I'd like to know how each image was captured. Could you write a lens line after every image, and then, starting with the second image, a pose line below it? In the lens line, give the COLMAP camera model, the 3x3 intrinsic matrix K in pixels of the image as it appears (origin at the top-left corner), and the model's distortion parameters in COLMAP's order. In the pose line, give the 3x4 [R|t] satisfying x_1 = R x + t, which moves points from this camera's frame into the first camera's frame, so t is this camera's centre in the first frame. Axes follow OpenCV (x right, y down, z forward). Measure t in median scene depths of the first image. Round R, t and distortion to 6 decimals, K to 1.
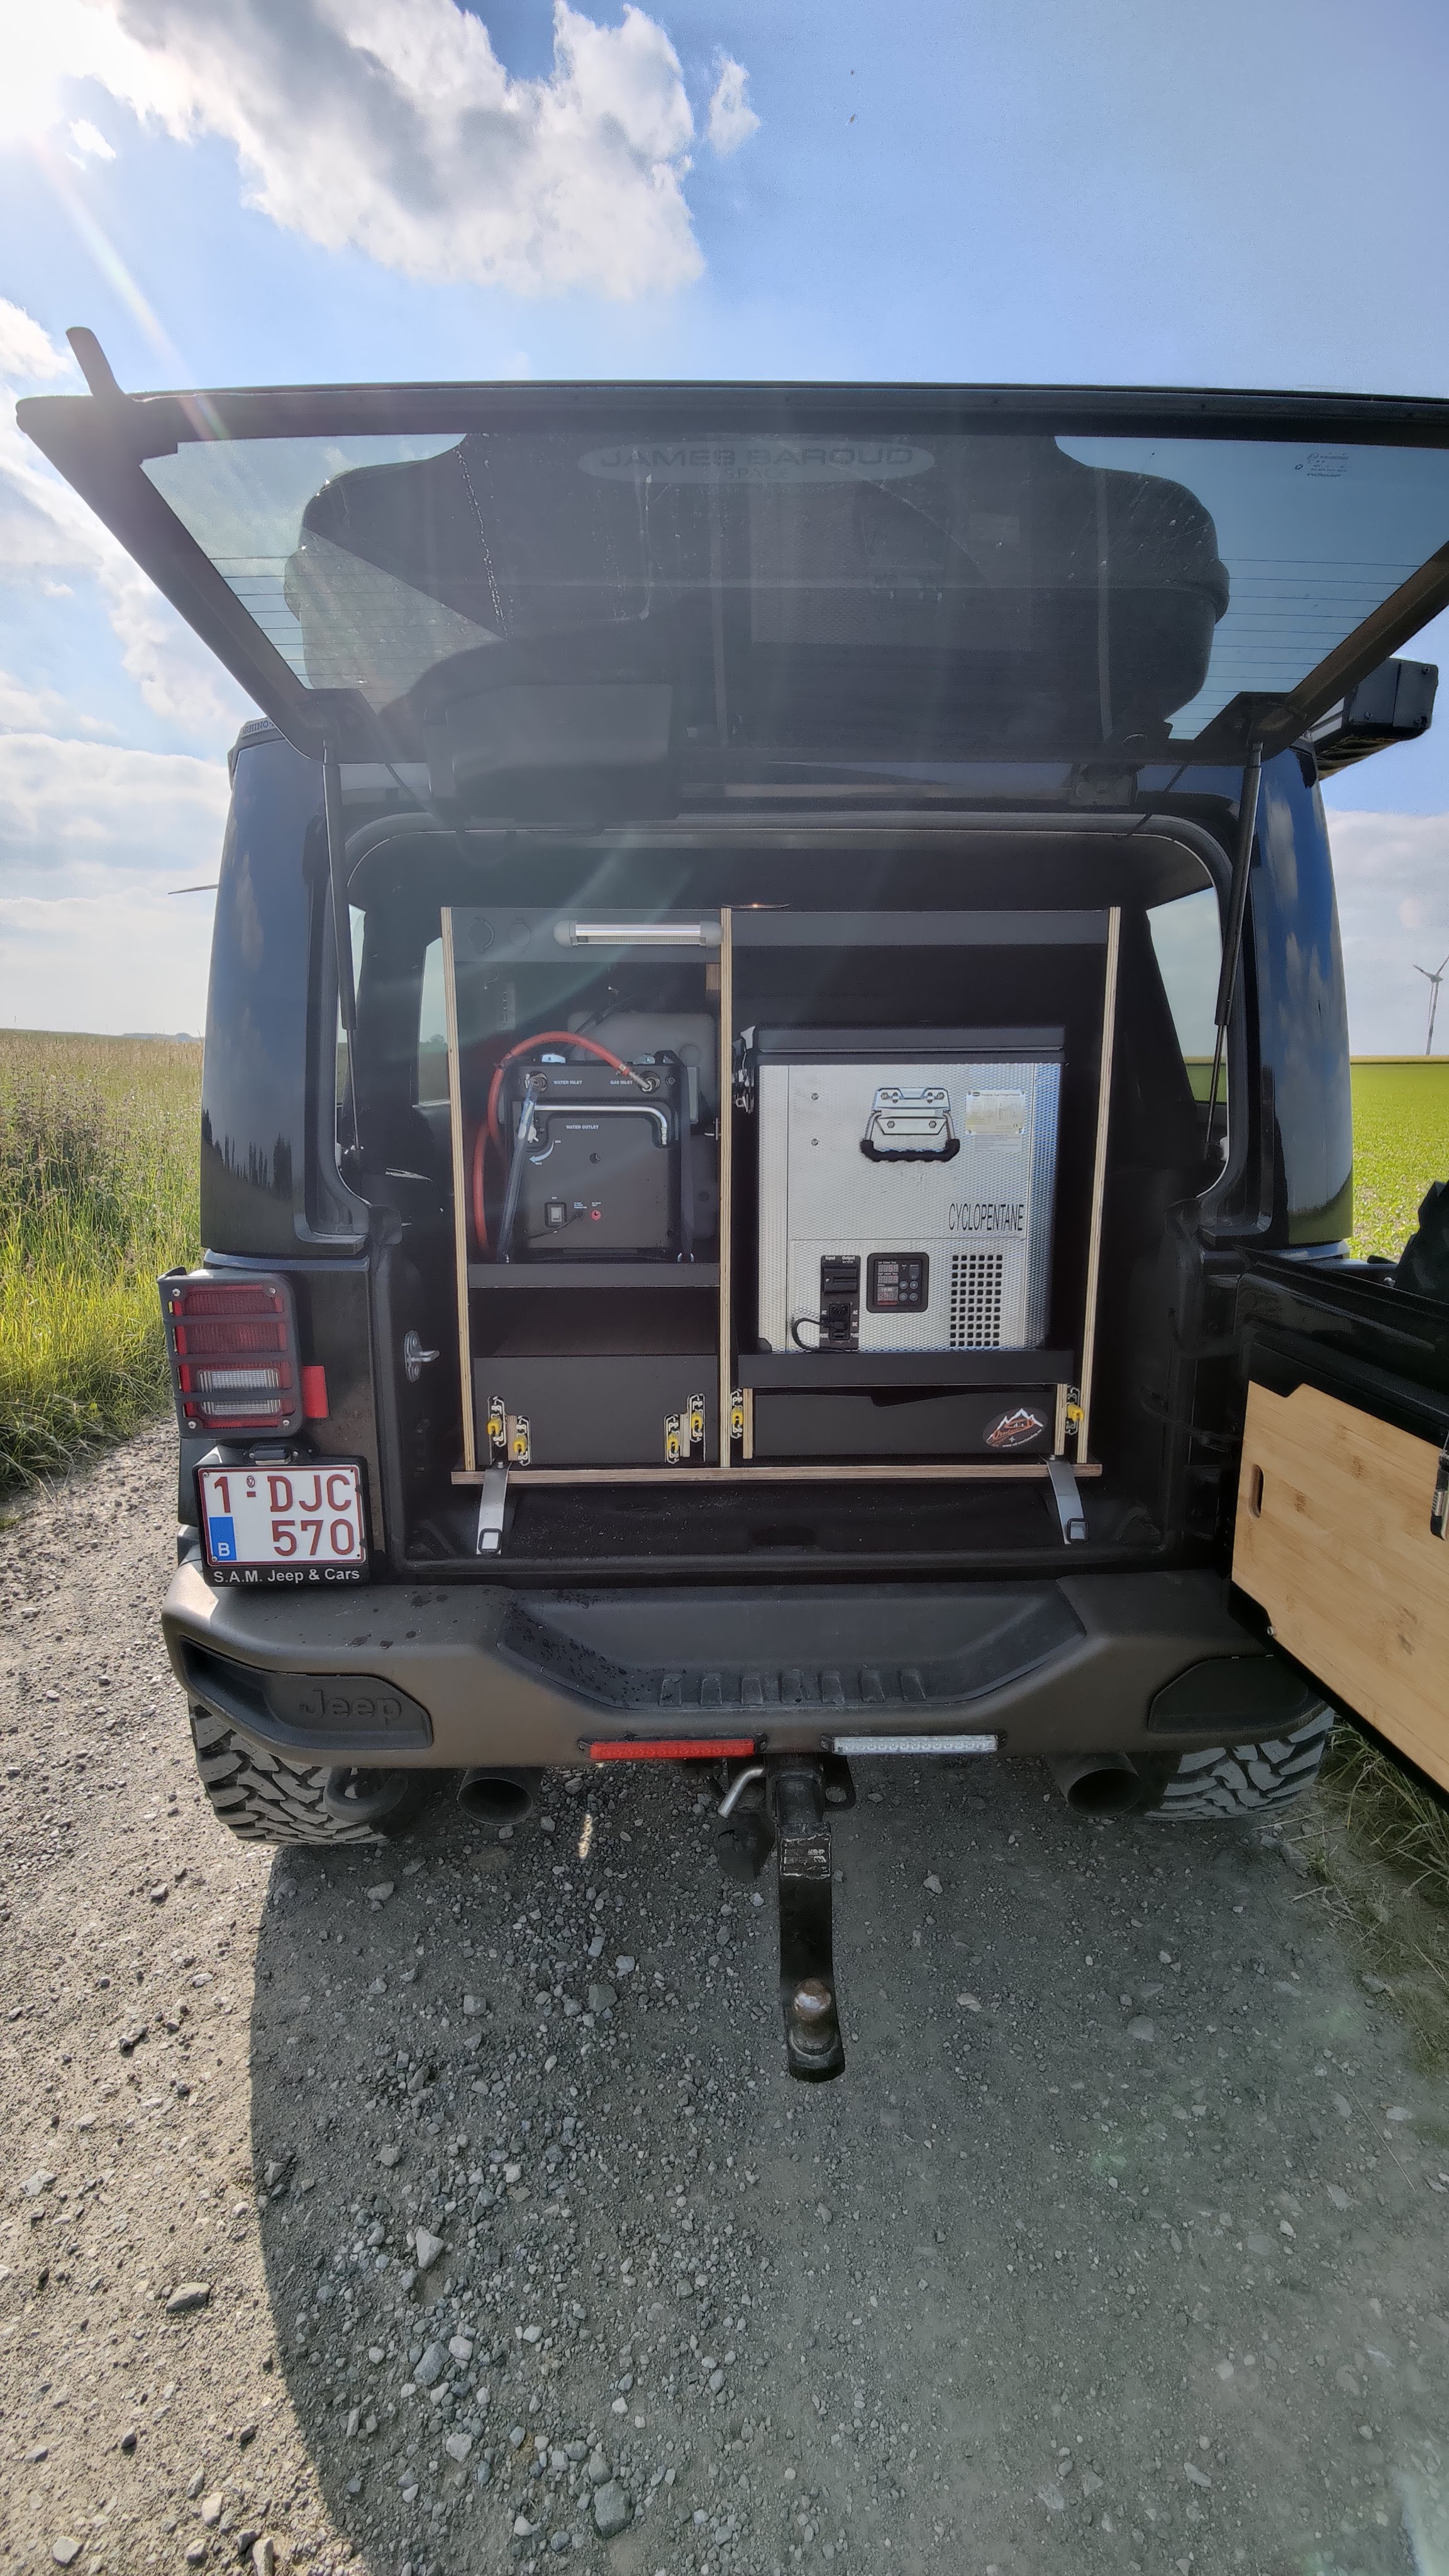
lens RADIAL K [[1125.7, 0, 722.0], [0, 1125.7, 1285.7], [0, 0, 1]] dist [0.012338, -0.009869]
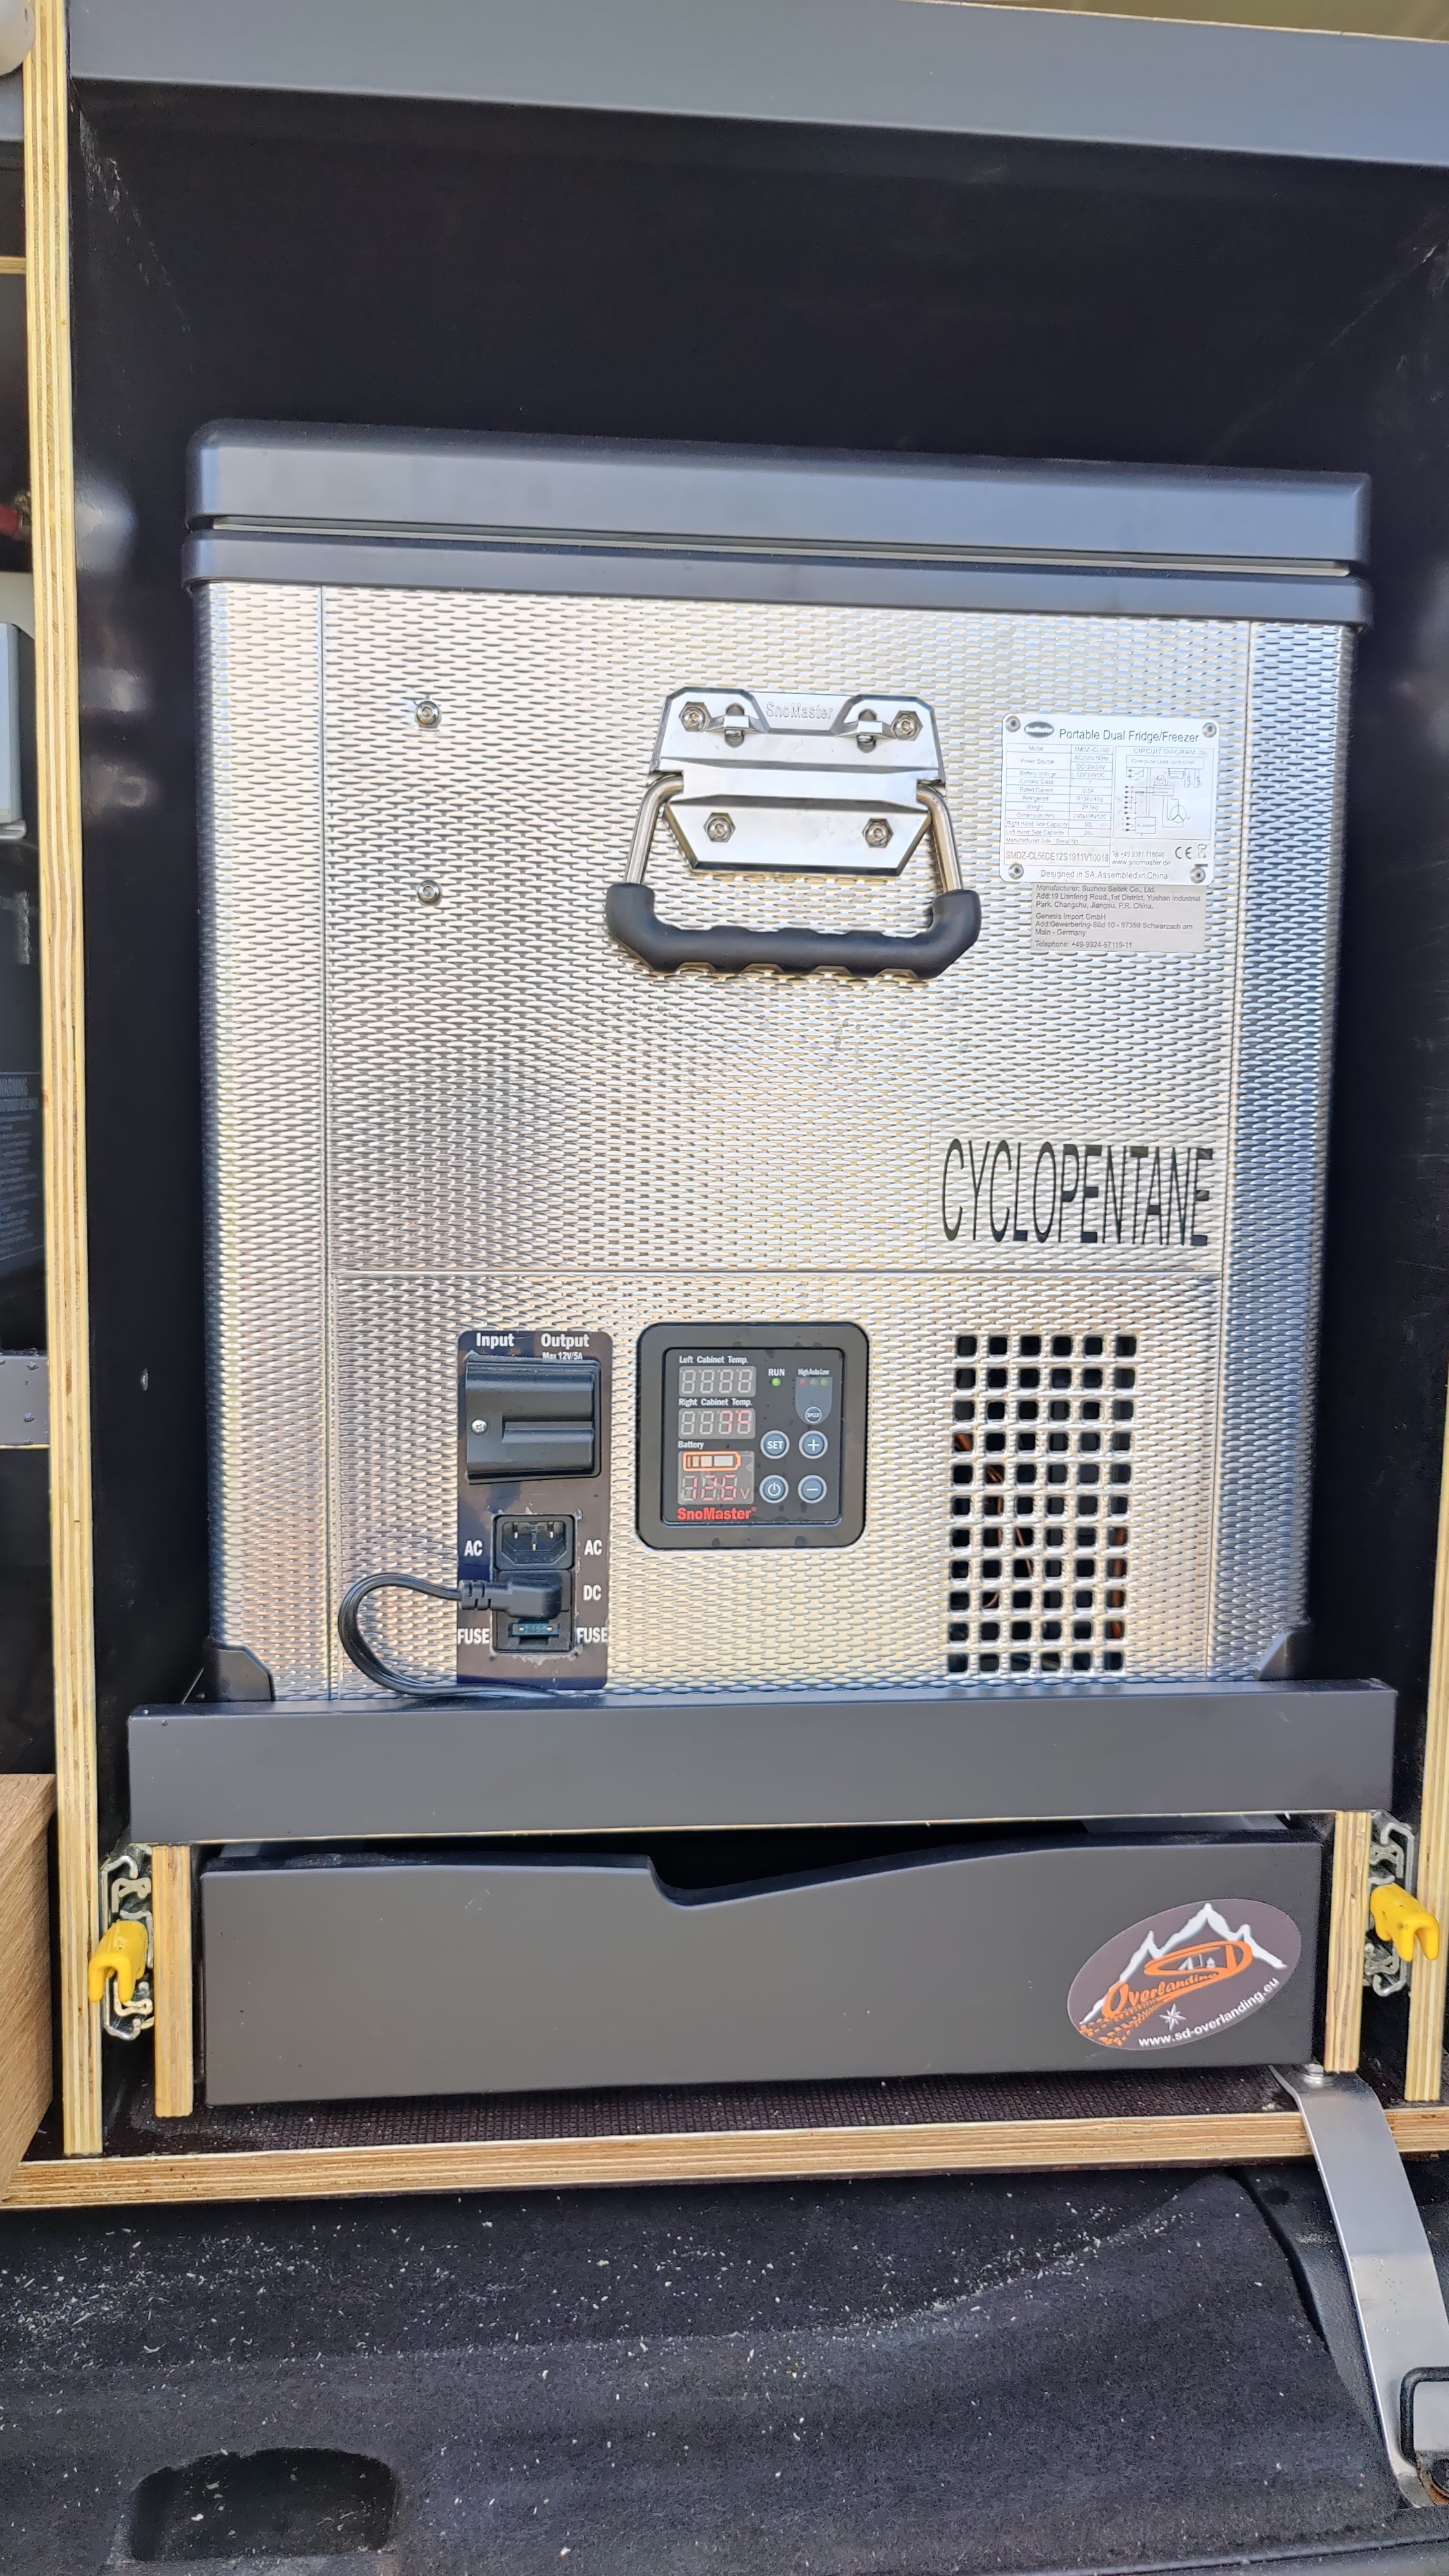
lens RADIAL K [[1831.8, 0, 725.6], [0, 1831.8, 1294.0], [0, 0, 1]] dist [0.012113, -0.006413]
pose [[0.996922, 0.011907, 0.077485, 0.118510], [-0.006984, 0.997958, -0.063490, -0.008770], [-0.078083, 0.062754, 0.994970, 0.579898]]
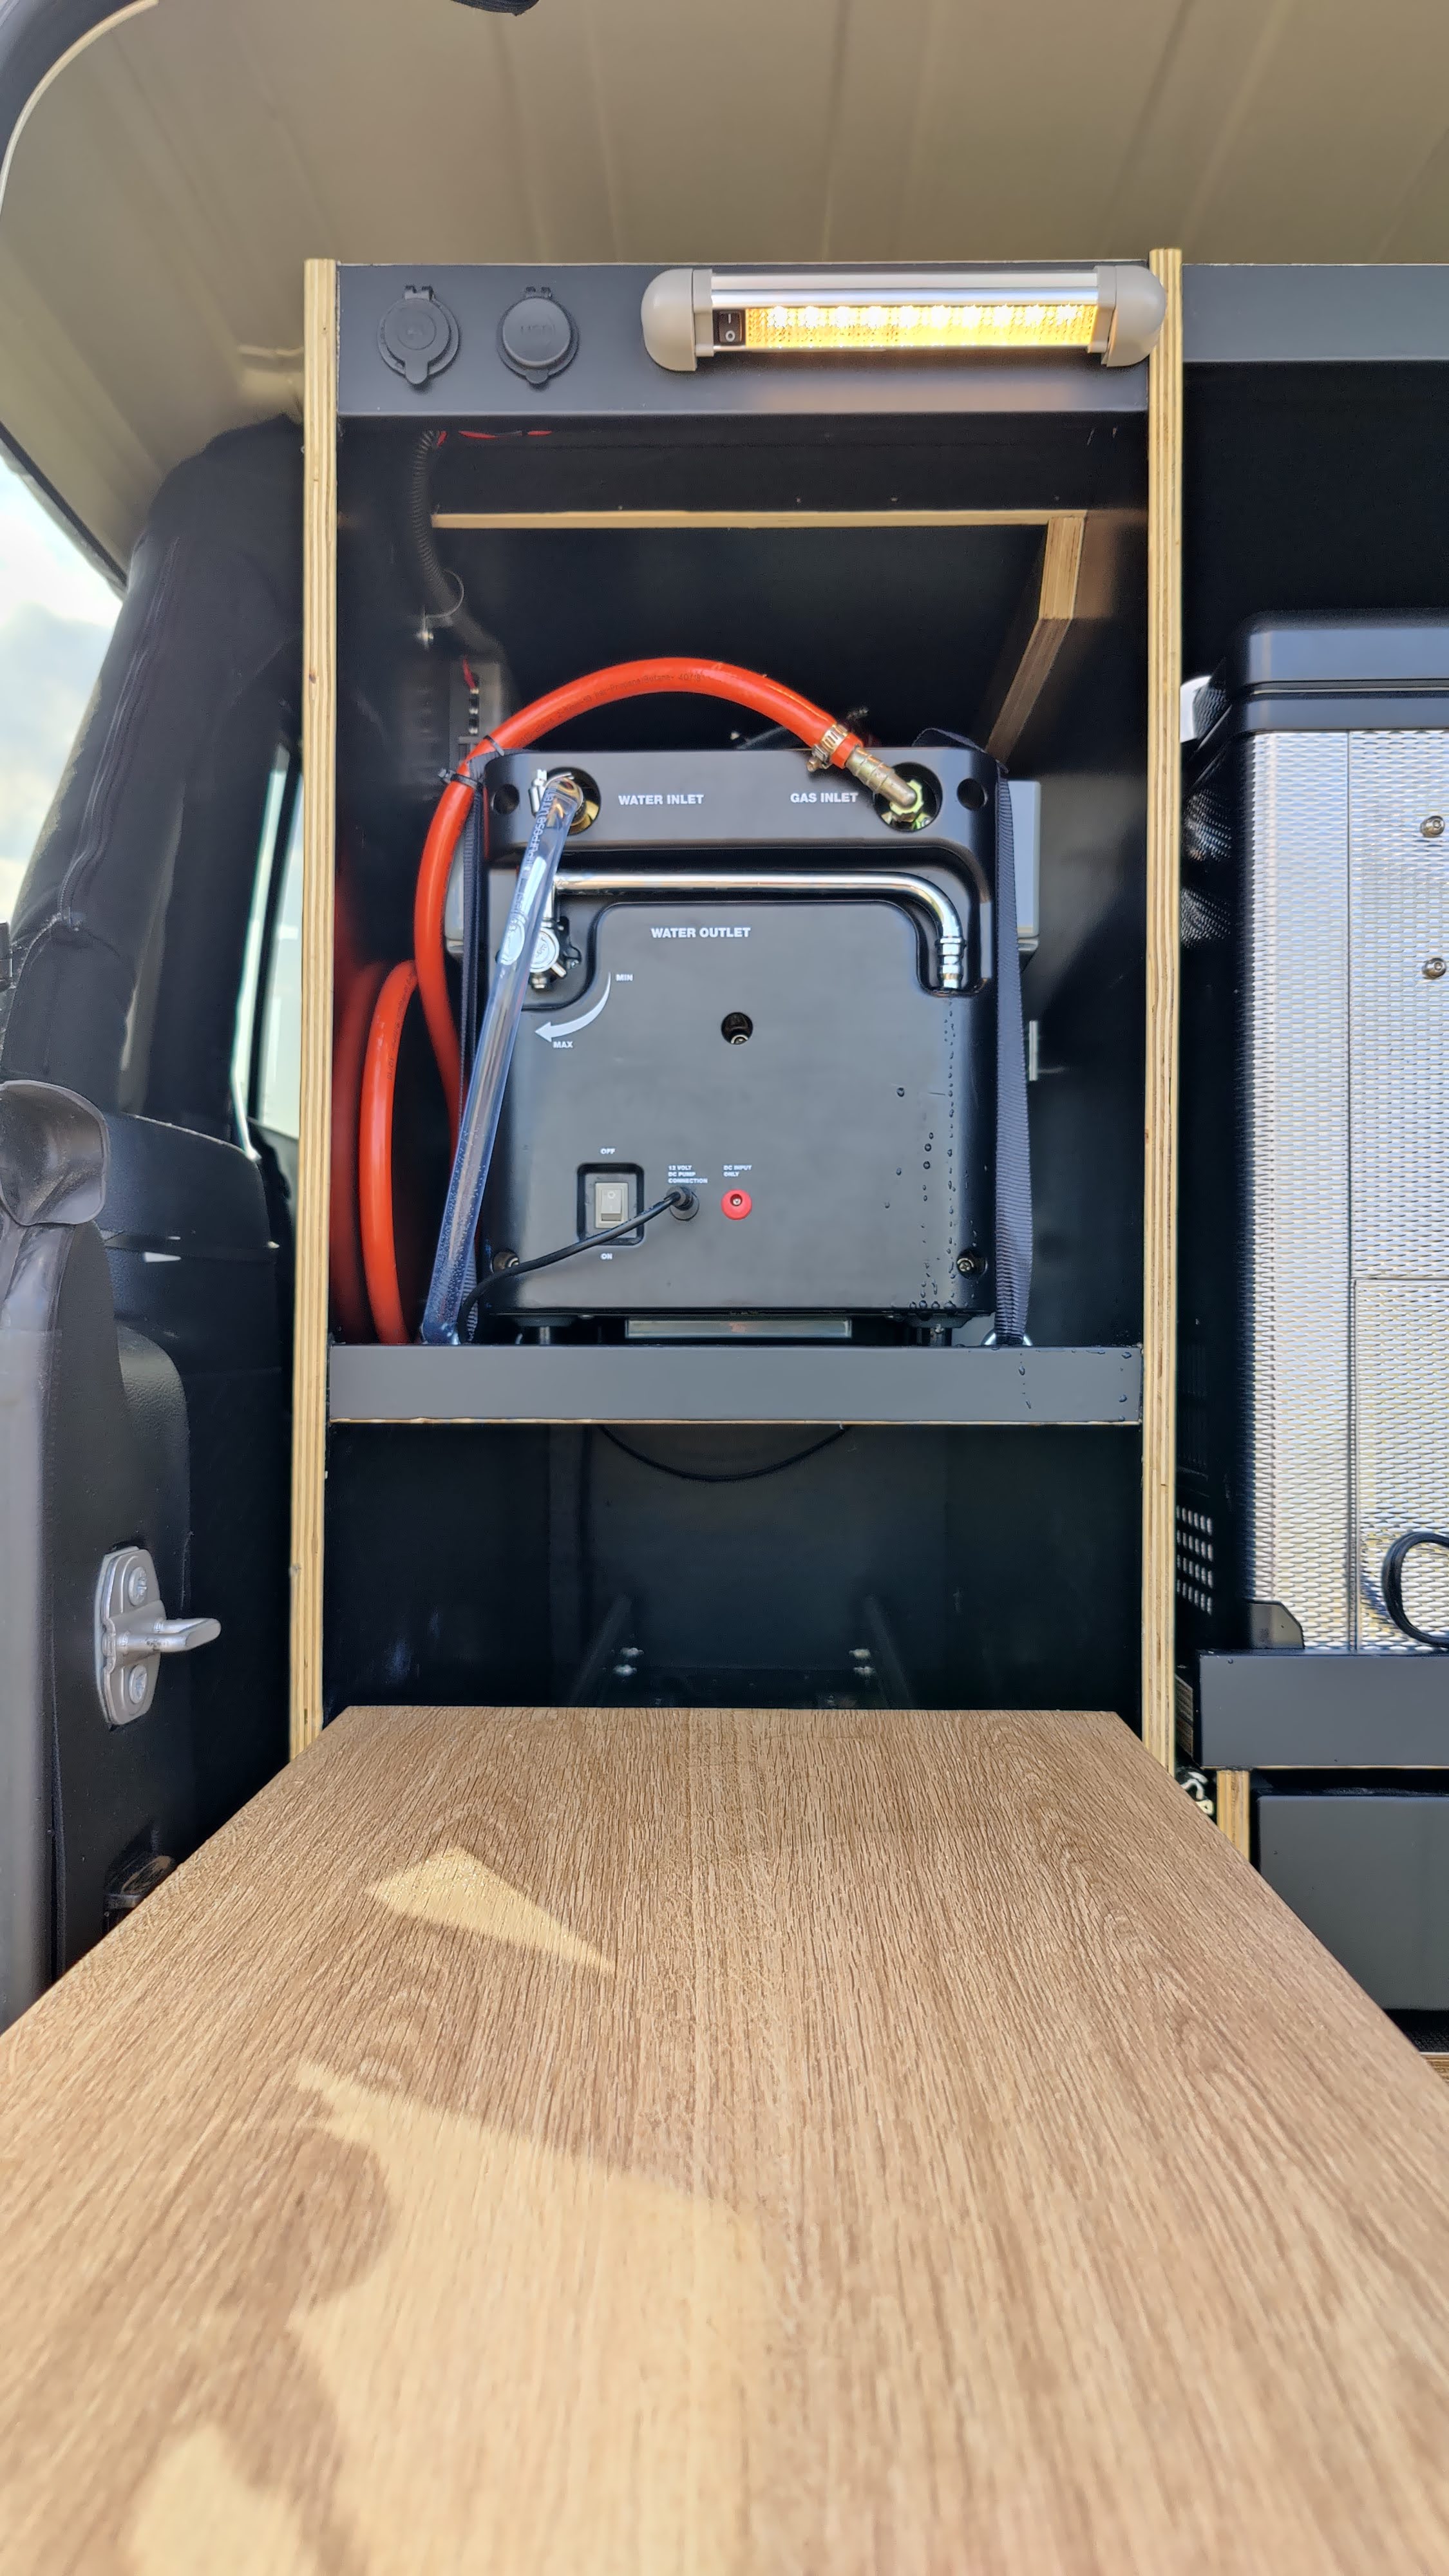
lens RADIAL K [[1831.8, 0, 713.1], [0, 1831.8, 1301.1], [0, 0, 1]] dist [0.012113, -0.006413]
pose [[0.999140, 0.003471, -0.041330, -0.099033], [-0.011222, 0.981945, -0.188834, 0.064335], [0.039928, 0.189135, 0.981139, 0.503273]]
